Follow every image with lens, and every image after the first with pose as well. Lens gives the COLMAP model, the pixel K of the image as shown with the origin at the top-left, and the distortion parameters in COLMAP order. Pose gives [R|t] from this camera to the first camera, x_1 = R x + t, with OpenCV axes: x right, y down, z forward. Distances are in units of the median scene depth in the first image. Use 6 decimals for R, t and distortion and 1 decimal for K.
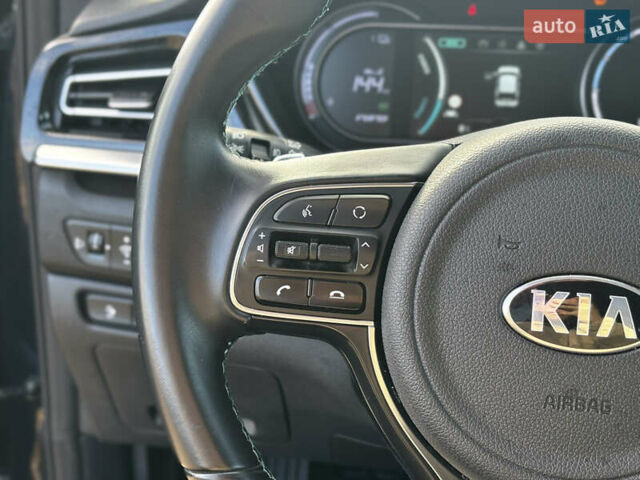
lens RADIAL K [[994.2, 0, 318.3], [0, 994.2, 226.3], [0, 0, 1]] dist [0.312017, -1.427870]
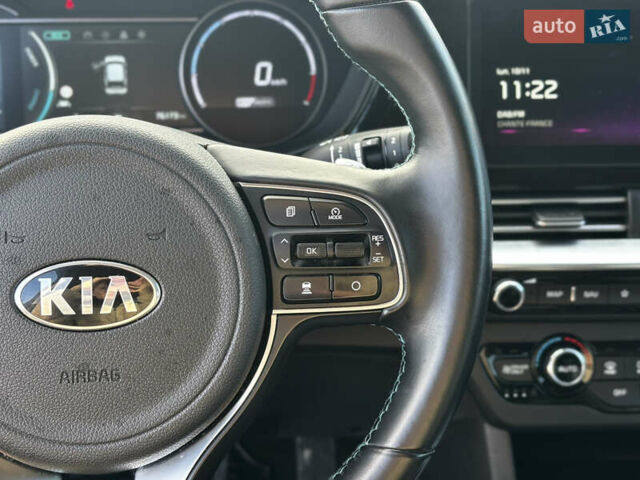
lens RADIAL K [[994.2, 0, 318.3], [0, 994.2, 226.3], [0, 0, 1]] dist [0.312017, -1.427870]
pose [[0.969898, -0.096168, 0.223720, 0.248997], [0.089336, 0.995178, 0.040486, -0.009998], [-0.226534, -0.019282, 0.973812, -0.127257]]
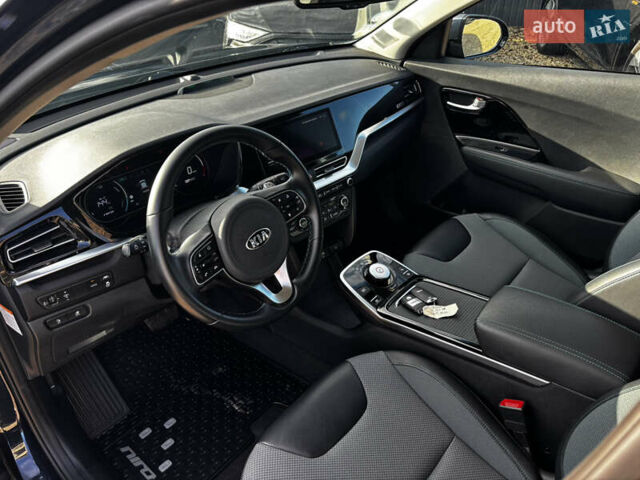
lens RADIAL K [[488.1, 0, 320.0], [0, 488.1, 240.0], [0, 0, 1]] dist [0.051339, -0.078739]
pose [[0.570187, -0.454815, 0.684127, -1.058953], [0.338562, 0.888850, 0.308743, -0.477238], [-0.748507, 0.055578, 0.660794, -0.669870]]
